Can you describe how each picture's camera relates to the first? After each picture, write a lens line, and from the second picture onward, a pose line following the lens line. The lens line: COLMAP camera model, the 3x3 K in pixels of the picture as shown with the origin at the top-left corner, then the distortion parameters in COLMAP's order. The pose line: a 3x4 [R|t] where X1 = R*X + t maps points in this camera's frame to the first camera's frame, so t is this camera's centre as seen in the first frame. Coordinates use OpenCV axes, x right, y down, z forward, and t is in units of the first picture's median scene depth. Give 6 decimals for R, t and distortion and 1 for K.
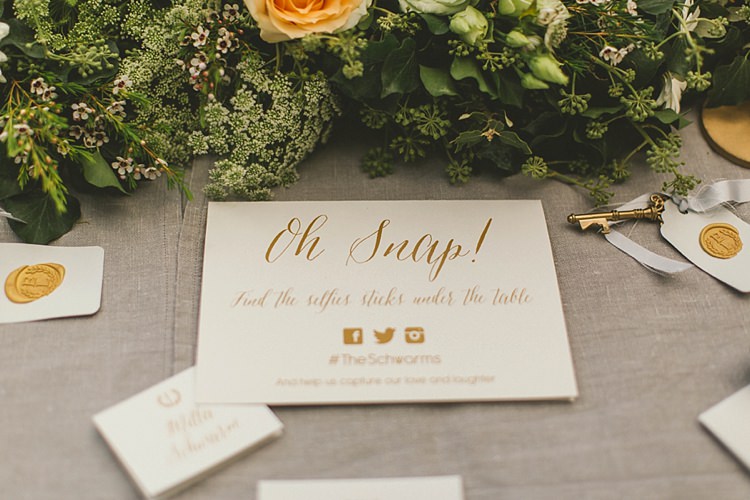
lens RADIAL K [[1075.1, 0, 374.4], [0, 1075.1, 250.3], [0, 0, 1]] dist [0.025810, 0.000000]
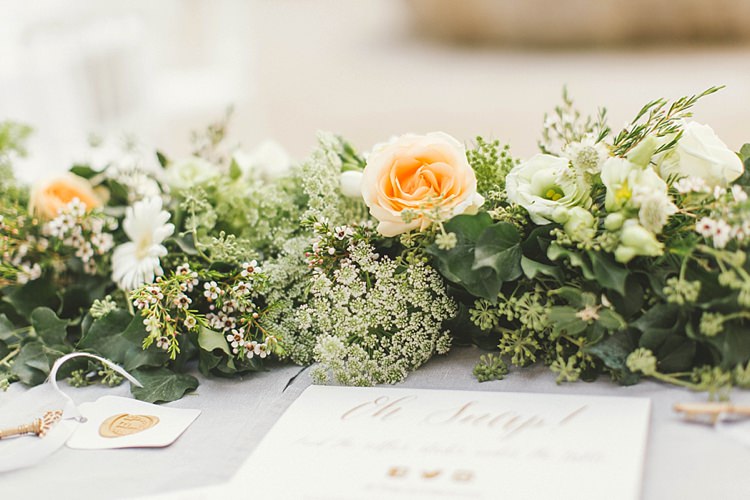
lens RADIAL K [[1075.1, 0, 375.4], [0, 1075.1, 249.7], [0, 0, 1]] dist [0.025810, 0.000000]
pose [[0.942465, -0.009221, -0.334179, 0.252019], [-0.163201, 0.859720, -0.483990, 0.338493], [0.291763, 0.510682, 0.808751, 0.139086]]
